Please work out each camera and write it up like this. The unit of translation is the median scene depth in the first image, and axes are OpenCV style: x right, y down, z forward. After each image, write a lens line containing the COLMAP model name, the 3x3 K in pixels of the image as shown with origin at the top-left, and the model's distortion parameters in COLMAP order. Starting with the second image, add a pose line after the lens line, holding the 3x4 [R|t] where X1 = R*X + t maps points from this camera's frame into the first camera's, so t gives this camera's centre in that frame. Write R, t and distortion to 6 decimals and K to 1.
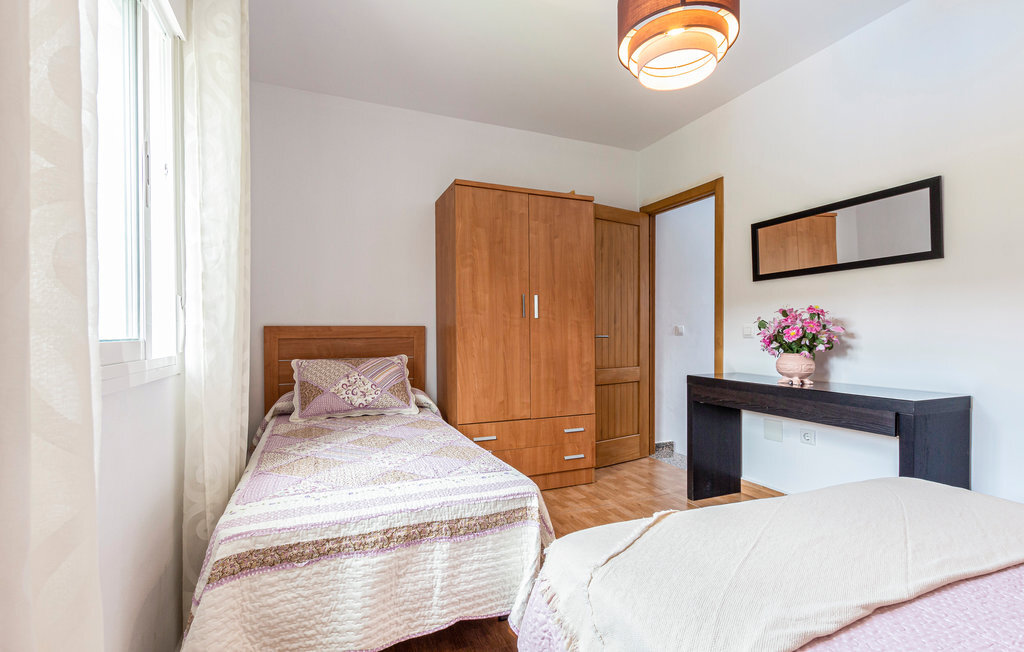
lens RADIAL K [[465.0, 0, 510.0], [0, 465.0, 334.6], [0, 0, 1]] dist [0.001732, 0.000088]
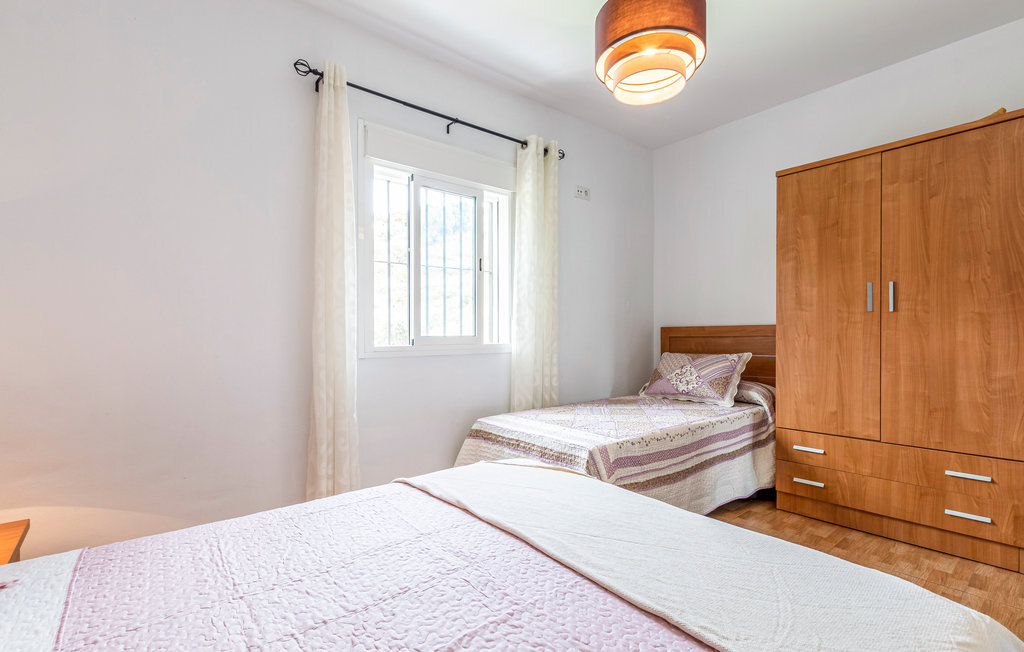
lens RADIAL K [[465.0, 0, 510.0], [0, 465.0, 330.7], [0, 0, 1]] dist [0.001732, 0.000088]
pose [[0.286722, -0.007340, -0.957986, 0.624780], [0.000750, 0.999972, -0.007437, 0.001119], [0.958013, 0.001414, 0.286720, 0.187464]]
